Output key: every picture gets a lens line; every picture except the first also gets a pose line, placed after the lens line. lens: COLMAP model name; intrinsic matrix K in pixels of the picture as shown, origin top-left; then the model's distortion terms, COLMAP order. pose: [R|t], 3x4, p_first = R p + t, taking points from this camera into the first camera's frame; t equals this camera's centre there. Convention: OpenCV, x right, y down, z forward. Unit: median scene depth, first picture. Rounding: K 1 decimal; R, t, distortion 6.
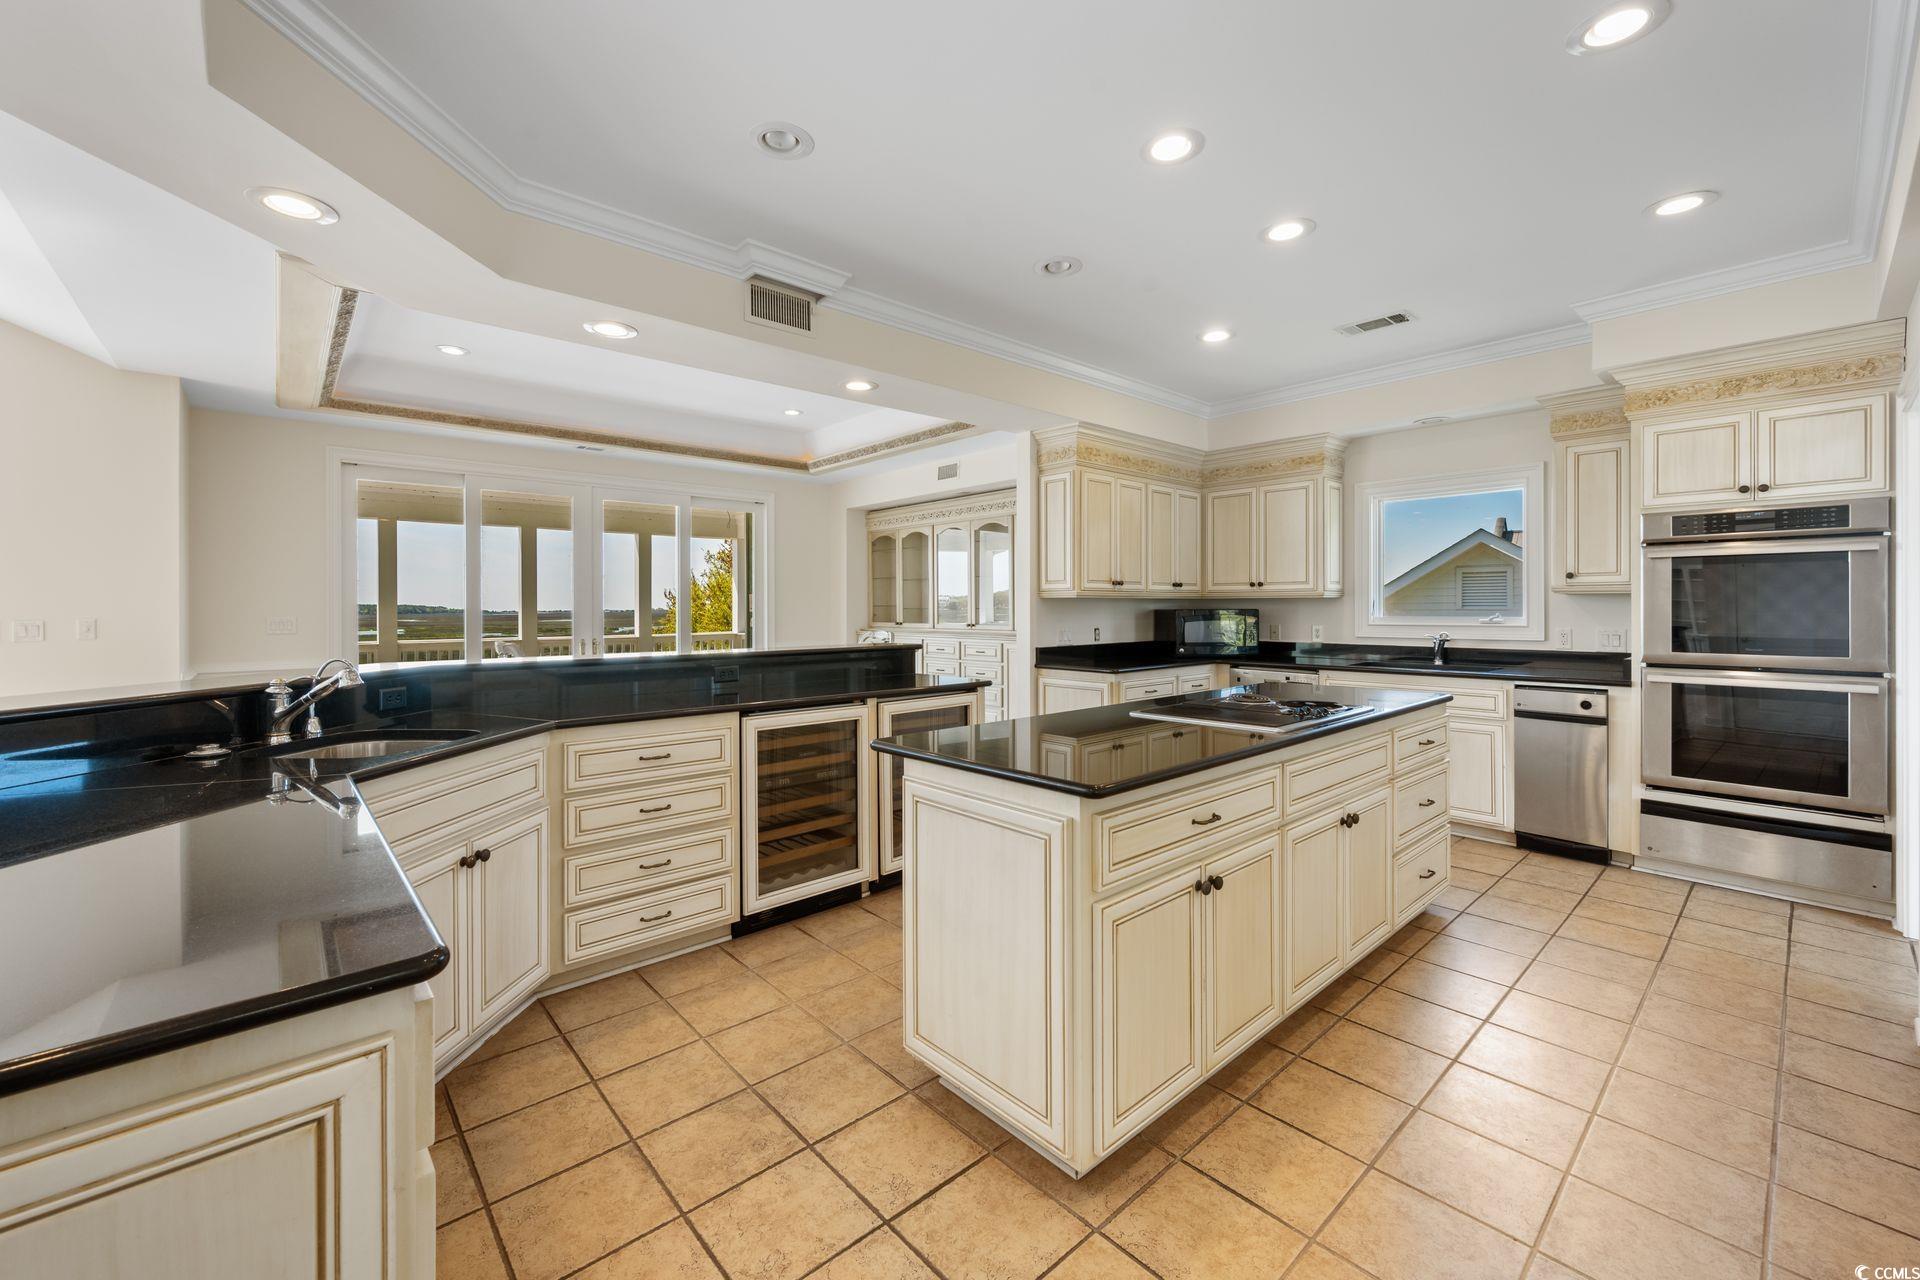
lens RADIAL K [[769.3, 0, 966.2], [0, 769.3, 604.2], [0, 0, 1]] dist [-0.000134, -0.000096]
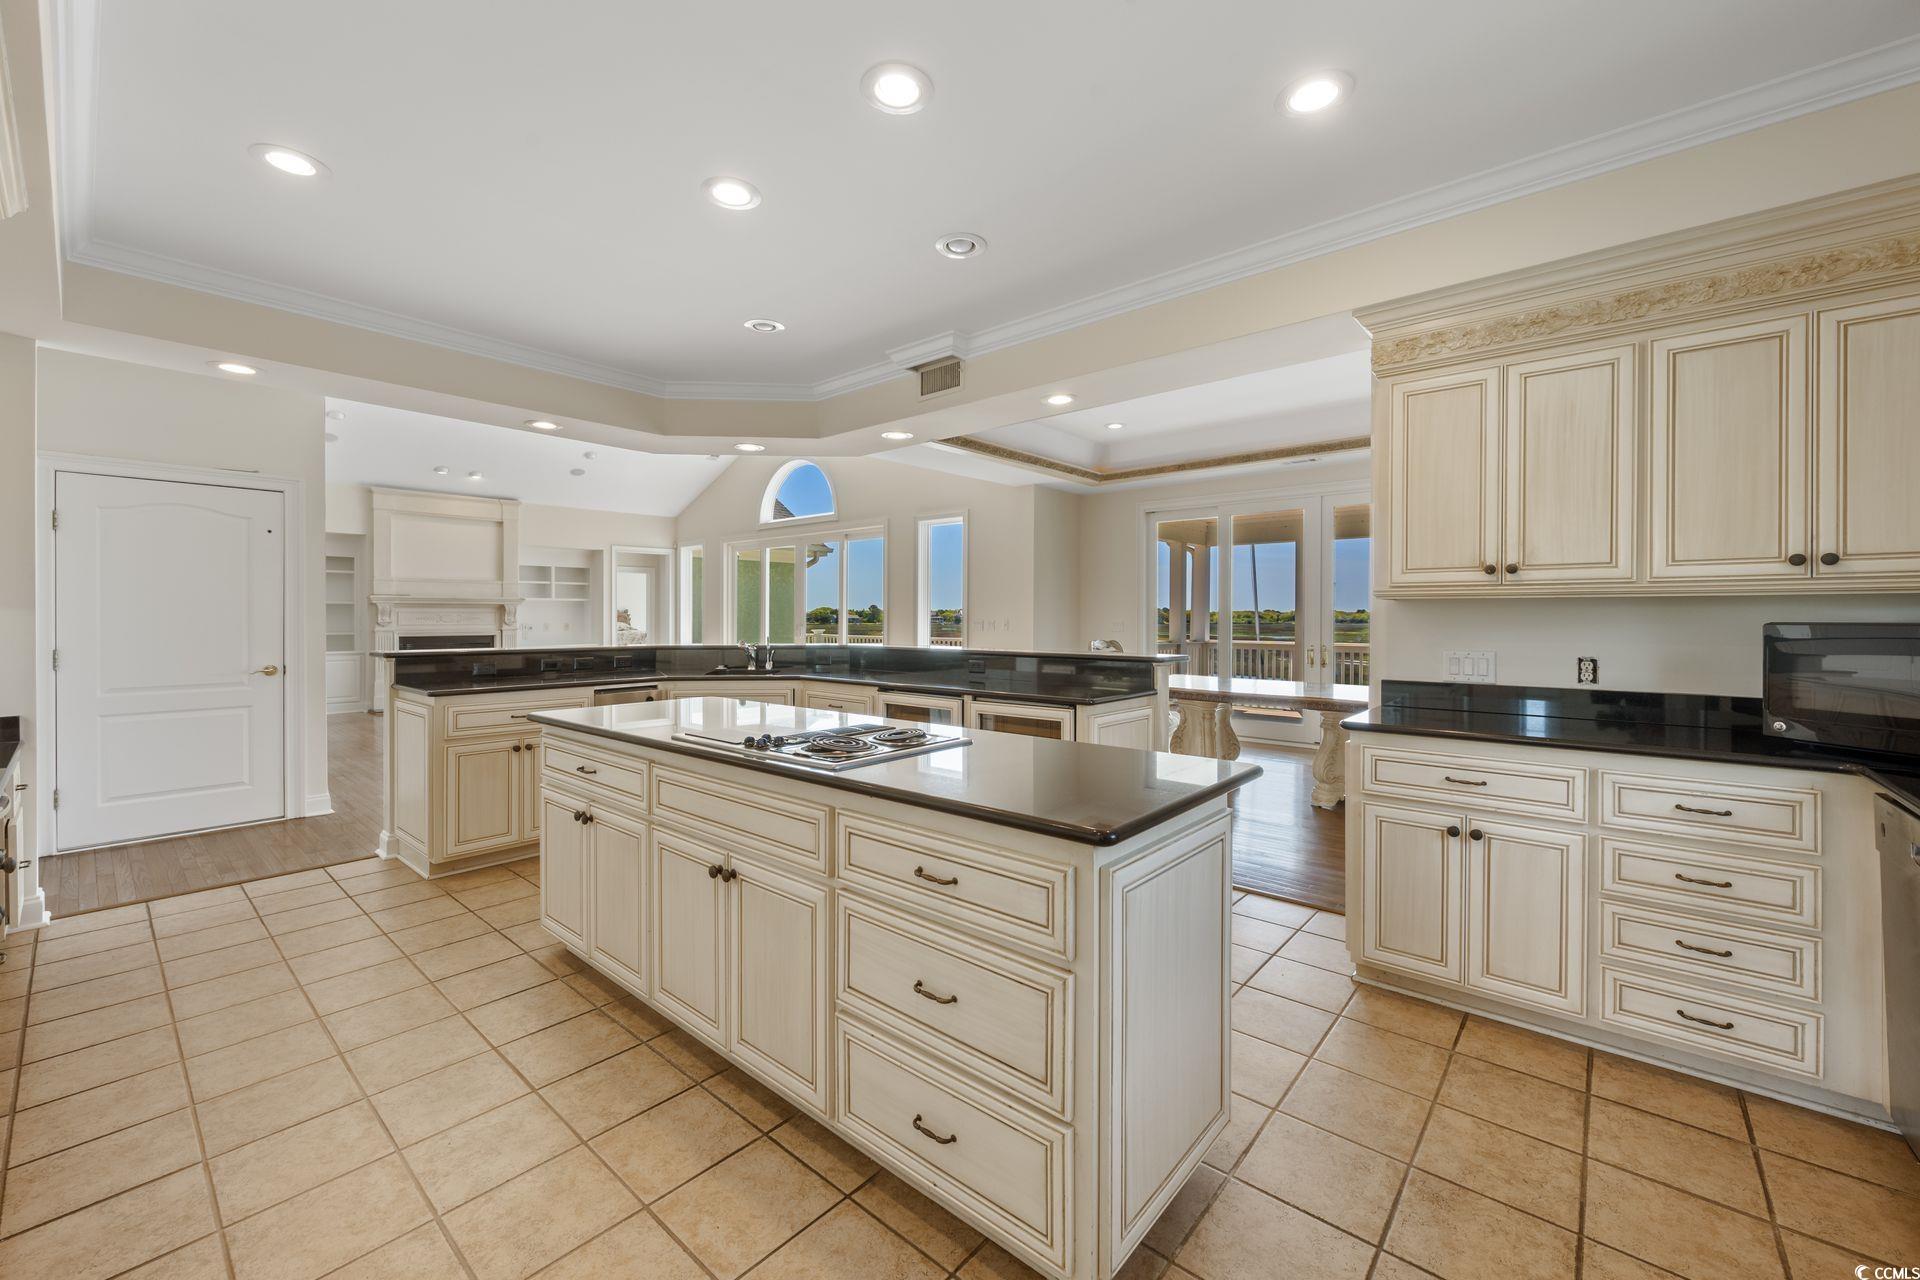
lens RADIAL K [[755.3, 0, 968.5], [0, 755.3, 631.8], [0, 0, 1]] dist [-0.010646, 0.000075]
pose [[0.131264, 0.025913, -0.991009, 0.773852], [0.007513, 0.999604, 0.027133, -0.001999], [0.991319, -0.011007, 0.131017, 0.676939]]
